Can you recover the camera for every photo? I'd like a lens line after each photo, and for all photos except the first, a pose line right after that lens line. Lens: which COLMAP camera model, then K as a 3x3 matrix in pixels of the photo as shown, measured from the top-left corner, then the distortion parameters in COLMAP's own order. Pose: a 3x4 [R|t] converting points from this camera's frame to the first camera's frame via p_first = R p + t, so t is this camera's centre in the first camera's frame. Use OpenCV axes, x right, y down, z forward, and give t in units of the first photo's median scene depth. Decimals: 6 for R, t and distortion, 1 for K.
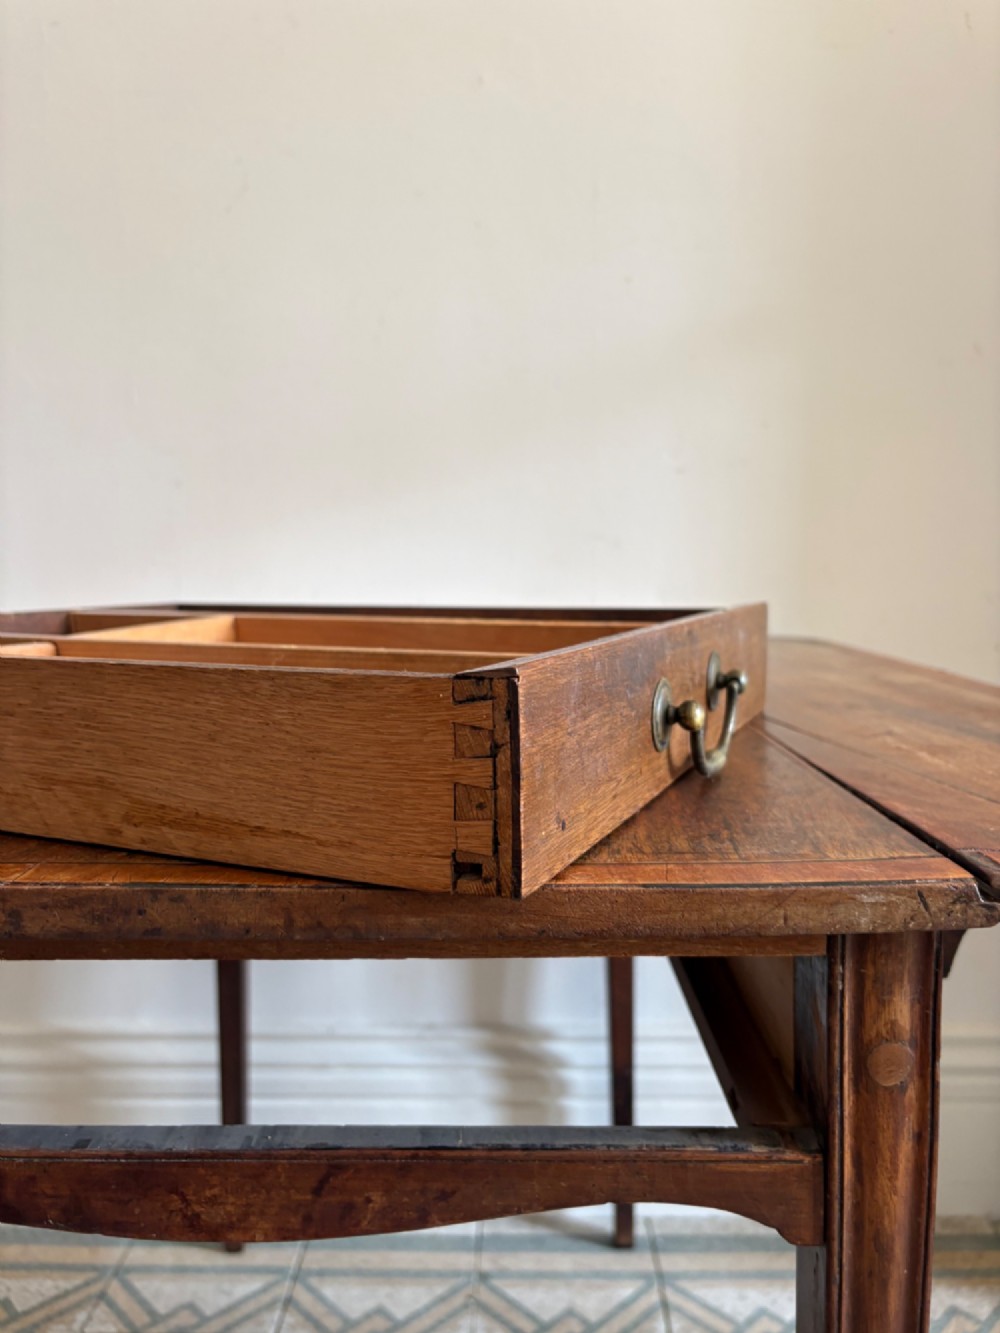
lens RADIAL K [[1023.5, 0, 502.4], [0, 1023.5, 665.8], [0, 0, 1]] dist [0.031269, -0.043972]
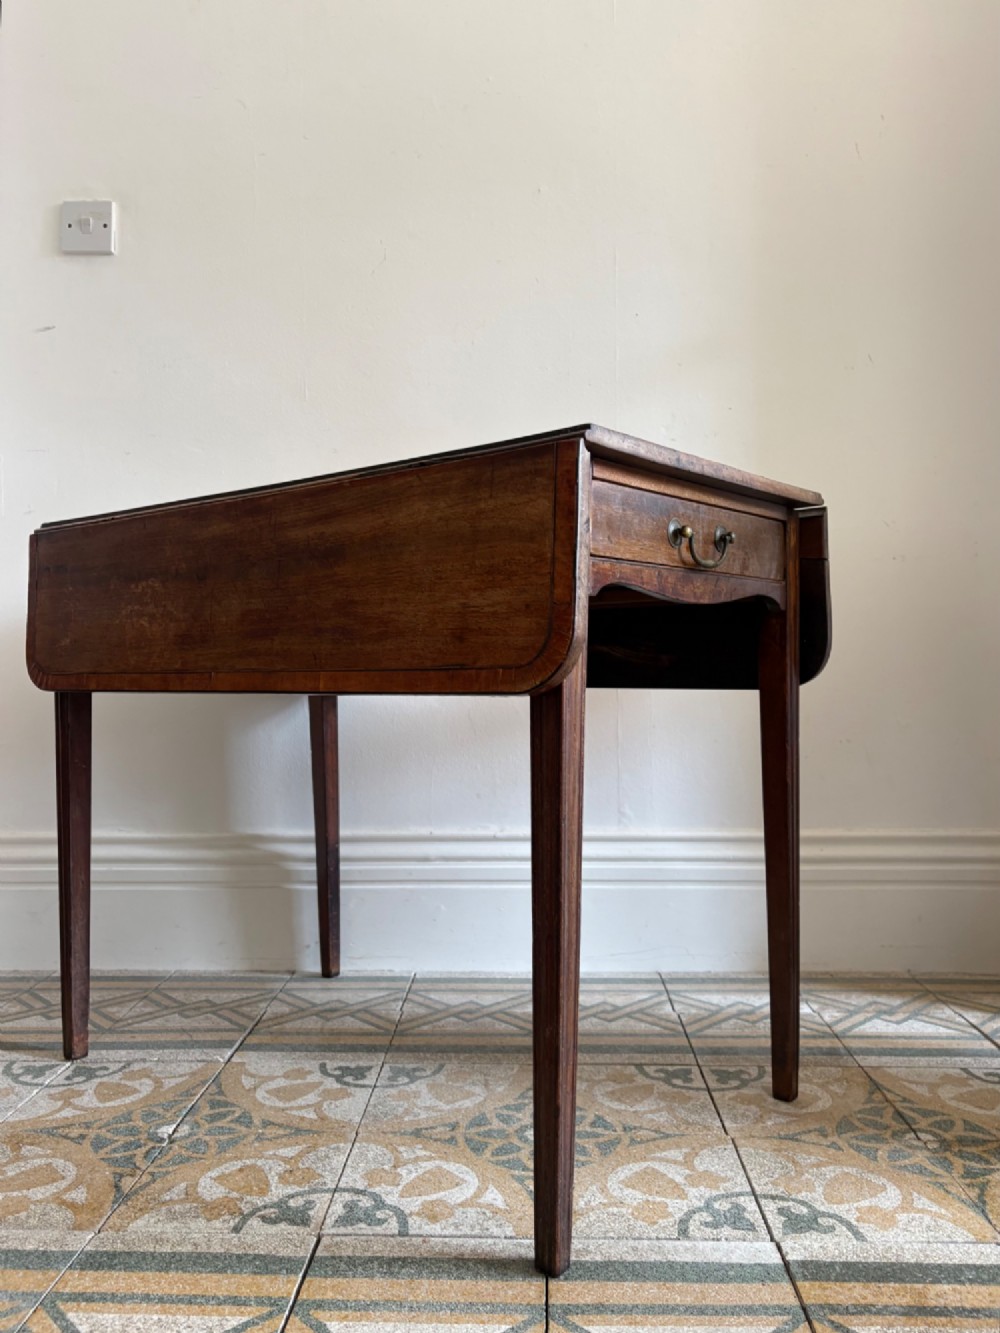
lens RADIAL K [[1023.5, 0, 494.8], [0, 1023.5, 675.3], [0, 0, 1]] dist [0.031269, -0.043972]
pose [[0.999751, -0.000852, -0.022278, -0.170420], [-0.001615, 0.993876, -0.110490, 1.044187], [0.022235, 0.110498, 0.993628, -1.498529]]
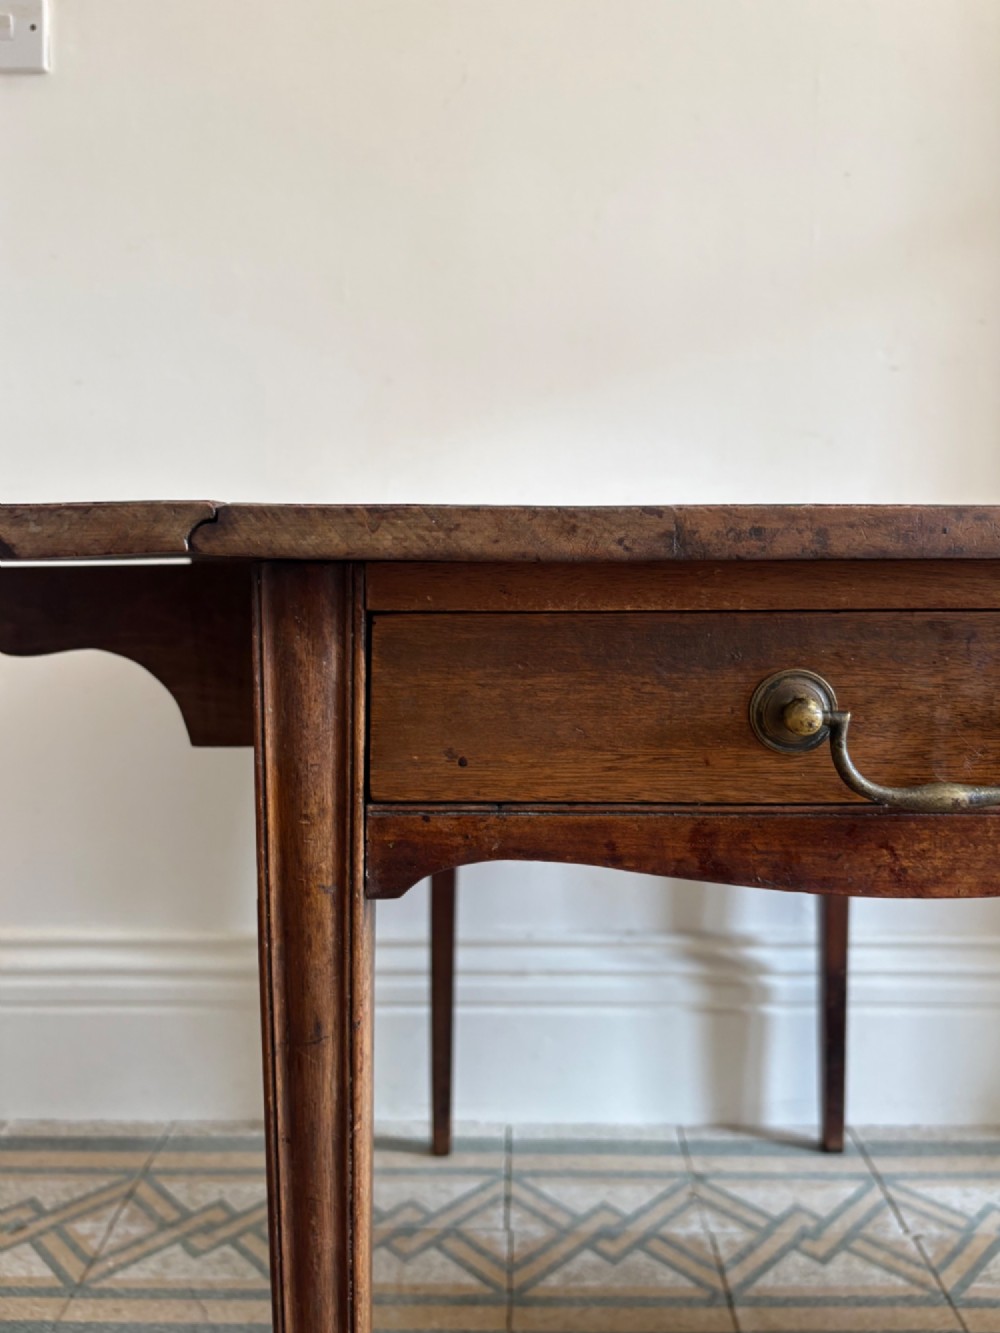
lens RADIAL K [[1023.5, 0, 501.1], [0, 1023.5, 639.8], [0, 0, 1]] dist [0.031269, -0.043972]
pose [[0.999997, 0.002416, 0.000764, -0.700325], [-0.002395, 0.999639, -0.026766, 0.331540], [-0.000829, 0.026765, 0.999641, -0.031333]]
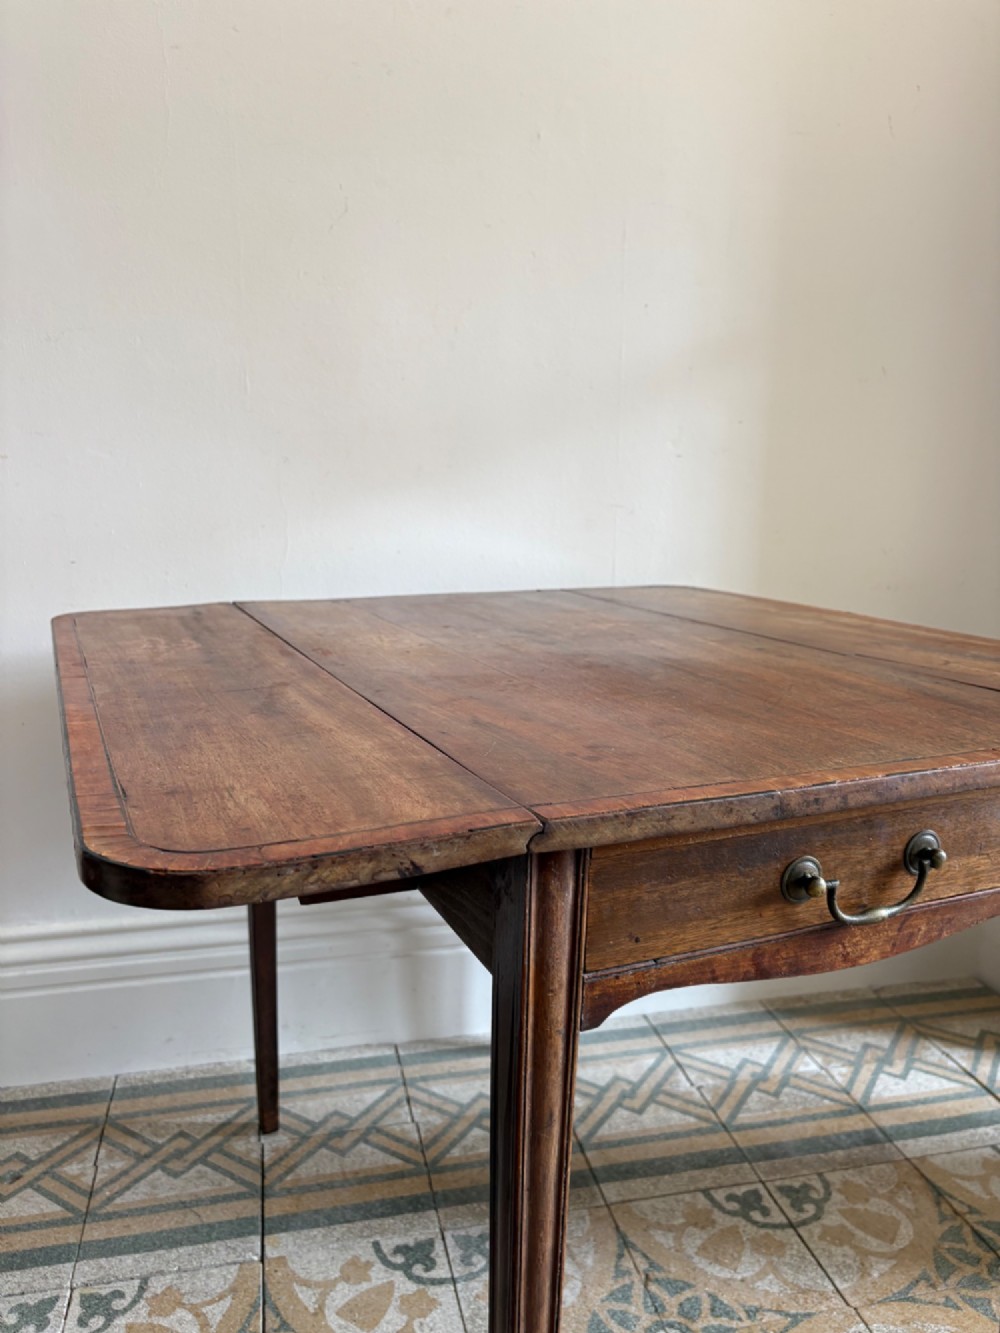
lens RADIAL K [[1006.9, 0, 484.7], [0, 1006.9, 660.6], [0, 0, 1]] dist [0.027779, -0.036959]
pose [[0.972990, -0.032952, 0.228485, -1.251089], [0.015621, 0.996889, 0.077251, -0.118079], [-0.230320, -0.071595, 0.970478, -0.736691]]
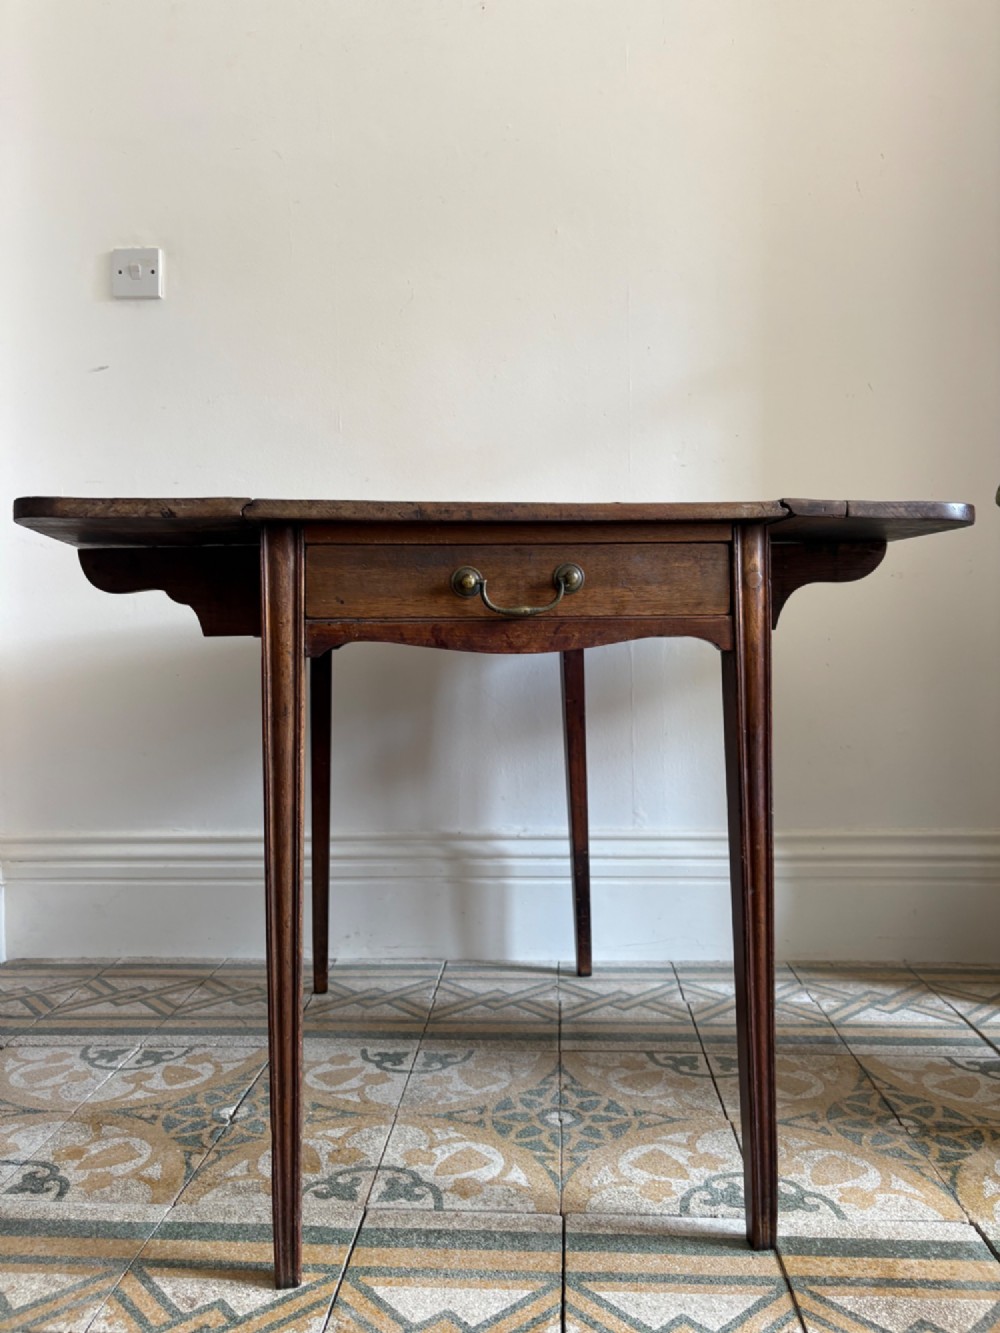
lens RADIAL K [[1006.9, 0, 490.0], [0, 1006.9, 664.7], [0, 0, 1]] dist [0.027779, -0.036959]
pose [[0.998598, -0.007909, -0.052343, -0.145433], [0.003230, 0.996037, -0.088884, 0.846792], [0.052838, 0.088590, 0.994666, -1.819293]]
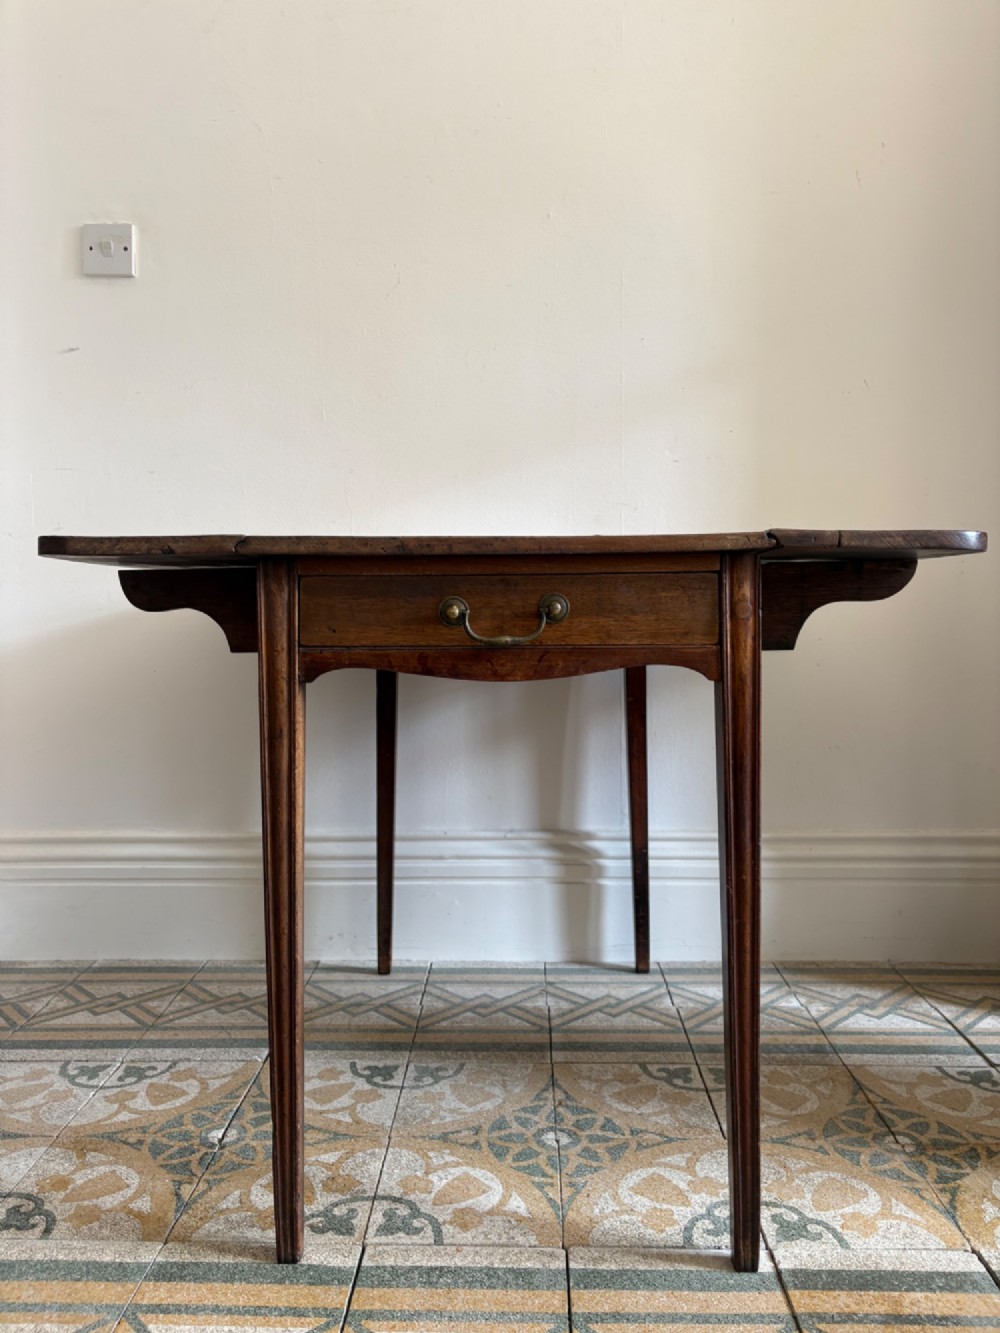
lens RADIAL K [[1006.9, 0, 493.4], [0, 1006.9, 662.9], [0, 0, 1]] dist [0.027779, -0.036959]
pose [[0.999885, -0.001332, -0.015077, -0.262902], [0.000494, 0.998460, -0.055476, 0.663963], [0.015128, 0.055463, 0.998346, -1.729824]]
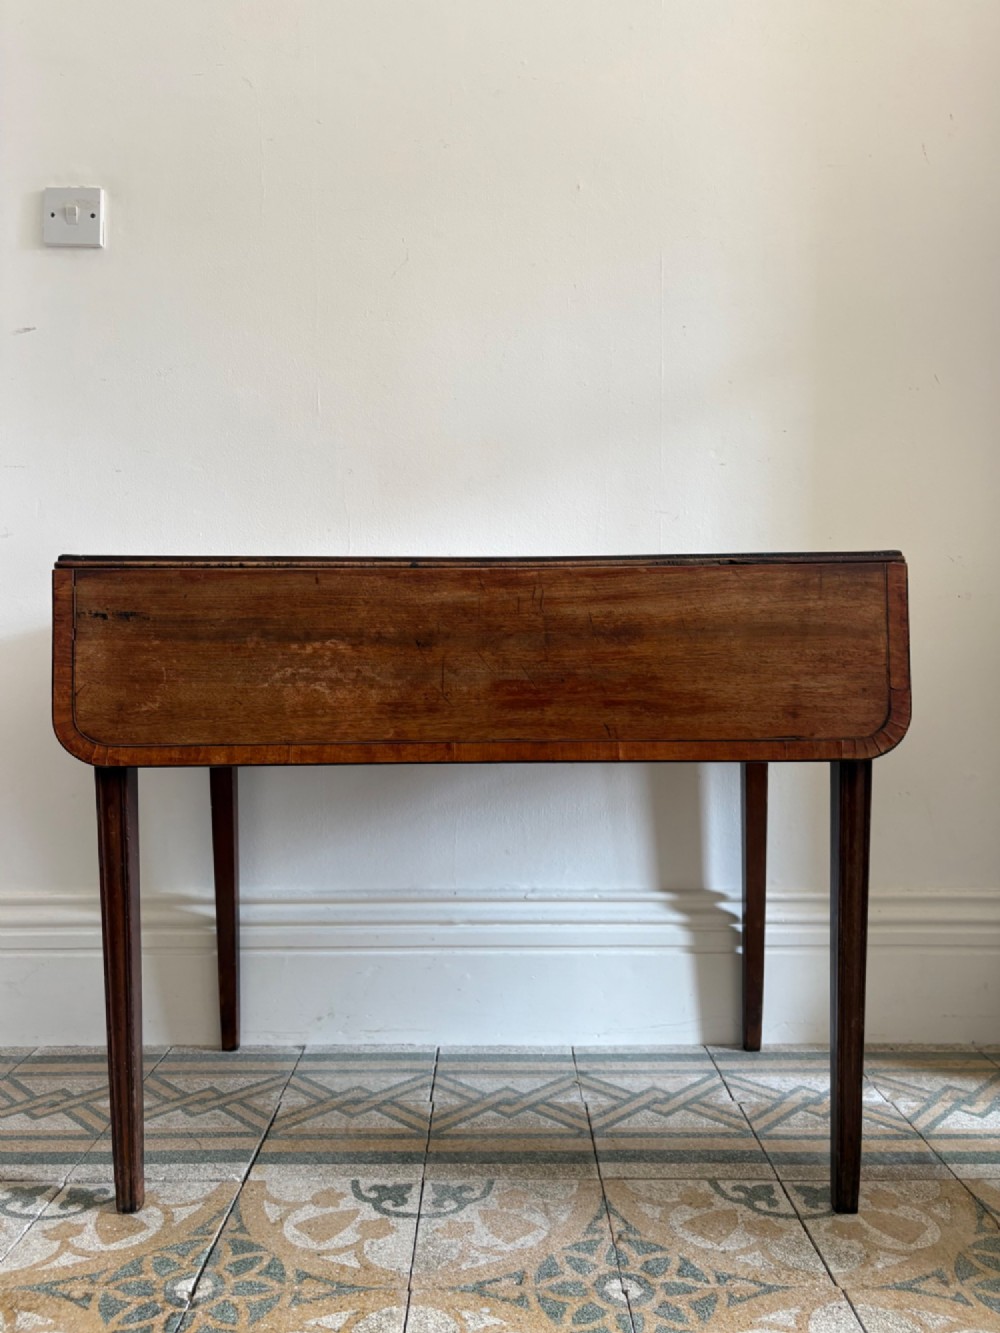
lens RADIAL K [[1023.5, 0, 490.4], [0, 1023.5, 662.6], [0, 0, 1]] dist [0.031269, -0.043972]
pose [[0.999880, 0.003770, 0.015005, -0.510869], [-0.002185, 0.994546, -0.104280, 0.717958], [-0.015316, 0.104235, 0.994435, -1.084468]]
